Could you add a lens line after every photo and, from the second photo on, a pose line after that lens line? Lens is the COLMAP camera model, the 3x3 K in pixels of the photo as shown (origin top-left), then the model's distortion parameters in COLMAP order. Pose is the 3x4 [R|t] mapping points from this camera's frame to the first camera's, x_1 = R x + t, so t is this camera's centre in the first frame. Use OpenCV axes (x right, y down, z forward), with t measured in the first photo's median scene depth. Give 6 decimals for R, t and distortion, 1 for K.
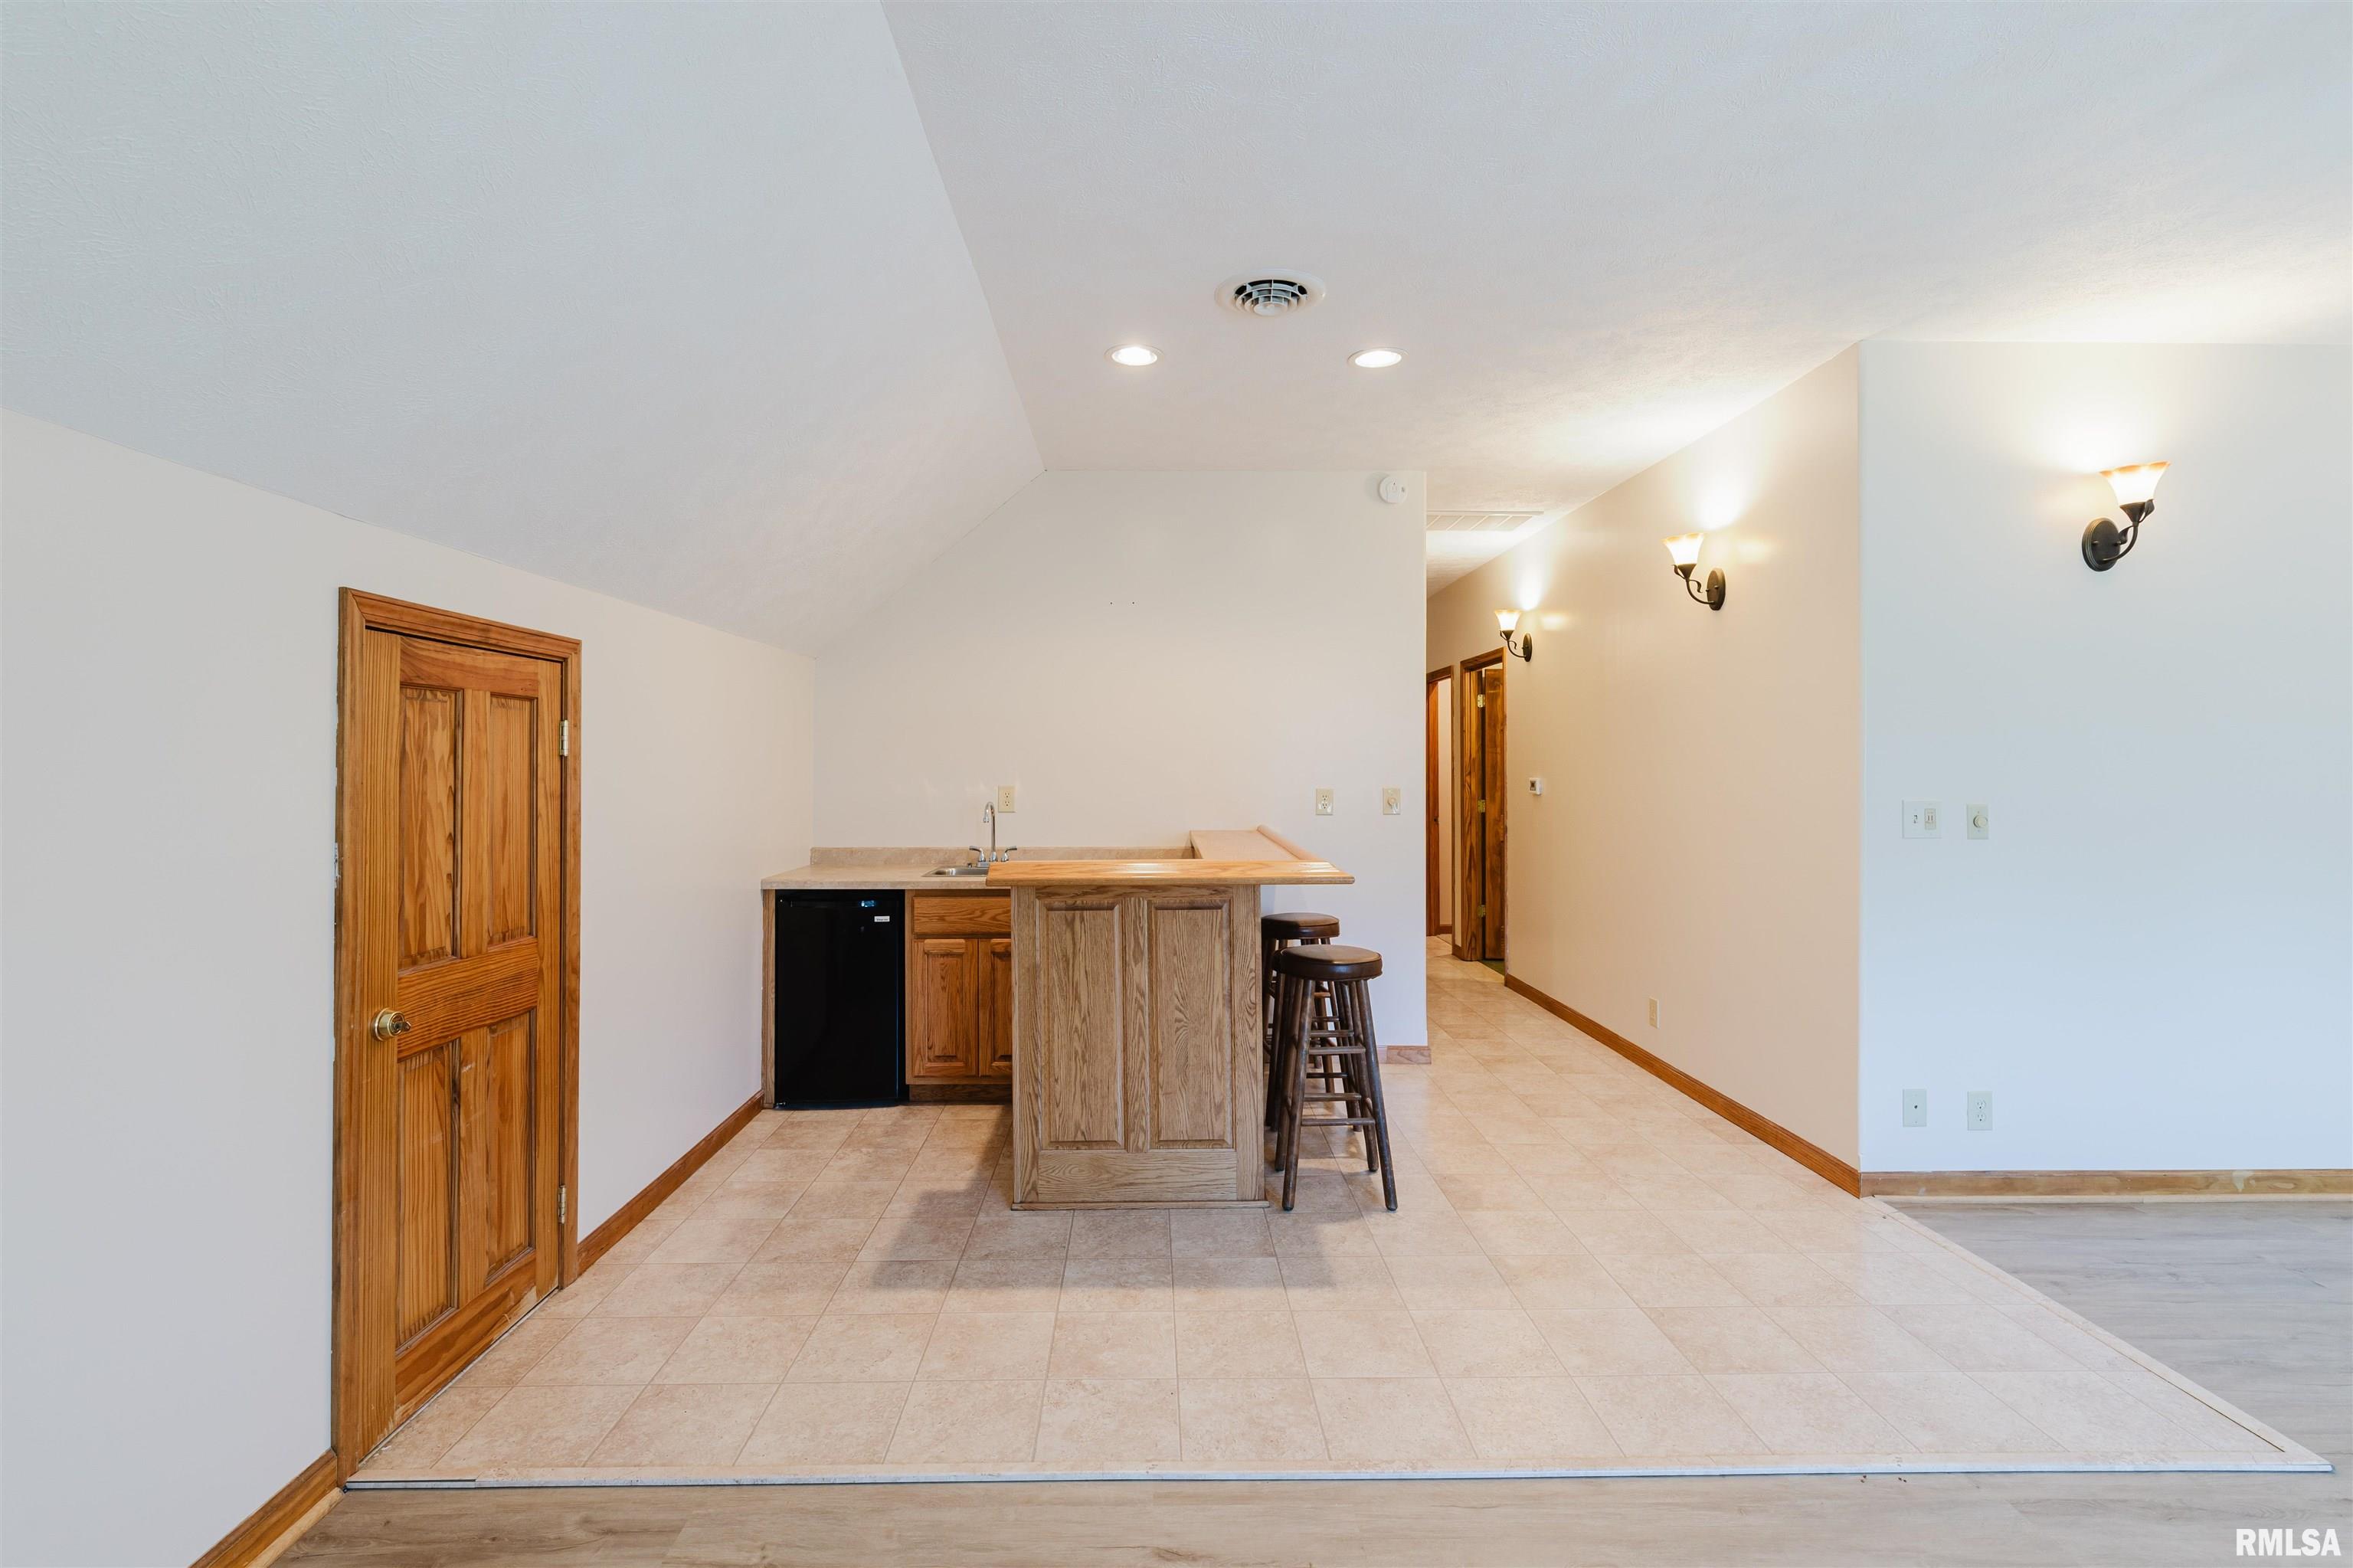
lens RADIAL K [[1068.2, 0, 1171.1], [0, 1068.2, 782.8], [0, 0, 1]] dist [0.003451, -0.001037]
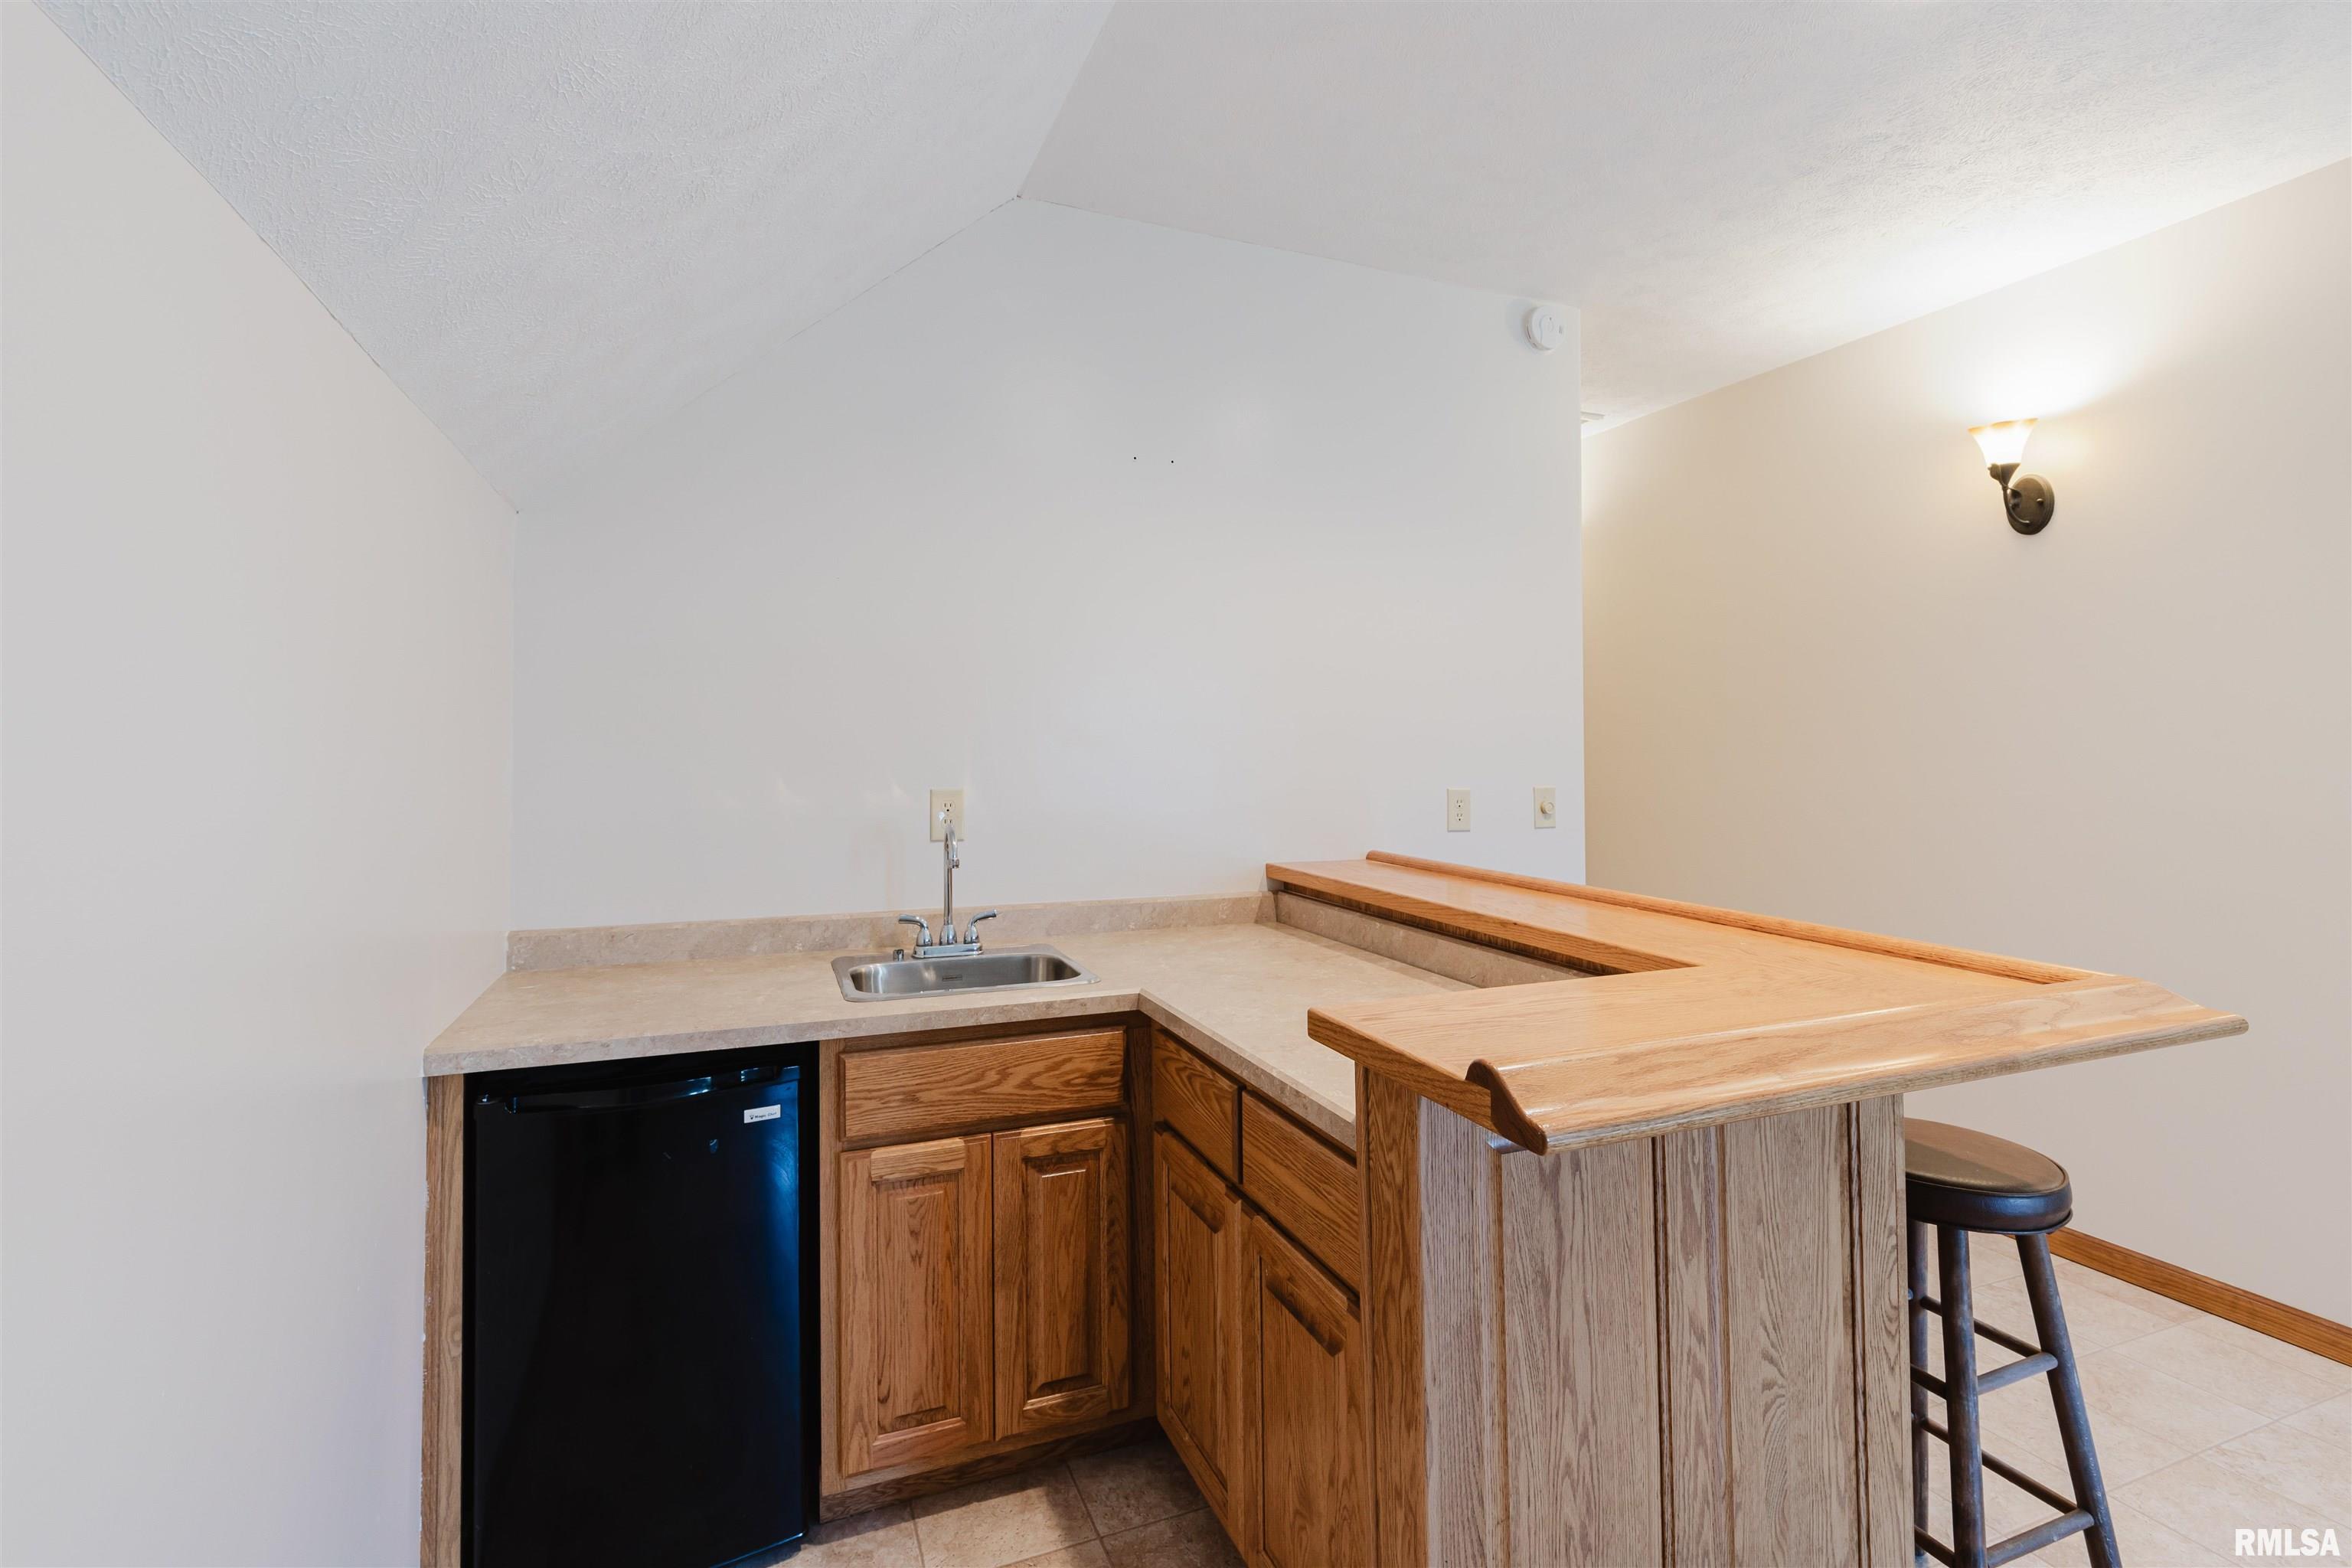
lens RADIAL K [[1067.7, 0, 1182.7], [0, 1067.7, 759.5], [0, 0, 1]] dist [0.003451, -0.001037]
pose [[0.929972, 0.002210, 0.367623, -0.272816], [0.000174, 0.999979, -0.006451, -0.009032], [-0.367630, 0.006063, 0.929953, 0.550728]]
